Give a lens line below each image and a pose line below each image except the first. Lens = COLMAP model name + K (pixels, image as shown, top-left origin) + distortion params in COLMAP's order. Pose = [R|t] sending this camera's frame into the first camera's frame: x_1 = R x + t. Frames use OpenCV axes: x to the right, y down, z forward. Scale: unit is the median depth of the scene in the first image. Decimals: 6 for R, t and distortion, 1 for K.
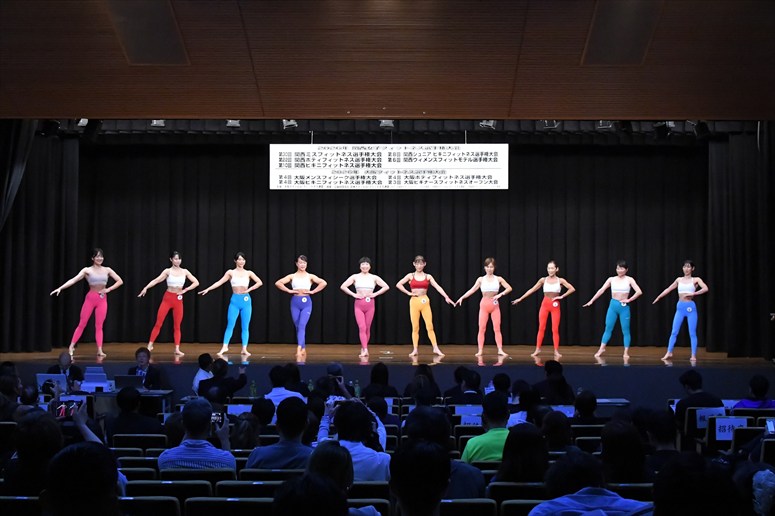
lens RADIAL K [[1236.3, 0, 385.3], [0, 1236.3, 259.6], [0, 0, 1]] dist [0.002186, 0.000000]
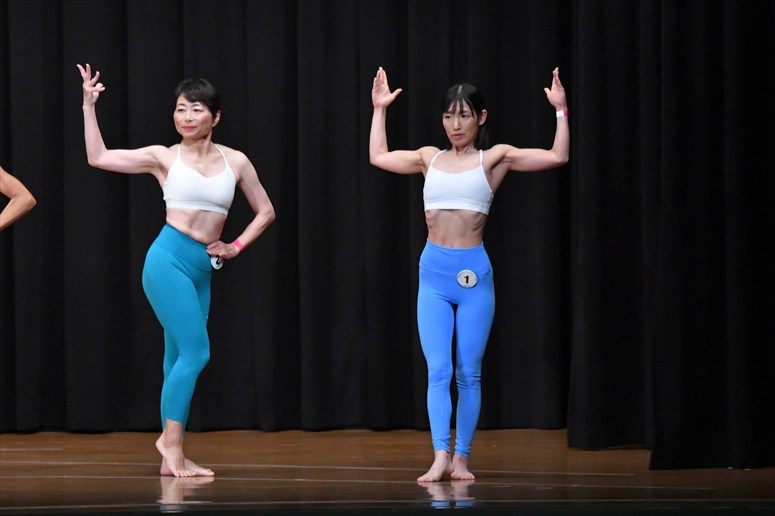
lens RADIAL K [[5219.6, 0, 409.4], [0, 5219.6, 259.6], [0, 0, 1]] dist [1.680786, 0.000000]
pose [[0.960630, -0.004611, 0.277793, -0.448064], [-0.005522, 0.999348, 0.035685, -0.008874], [-0.277777, -0.035814, 0.959978, -0.073889]]
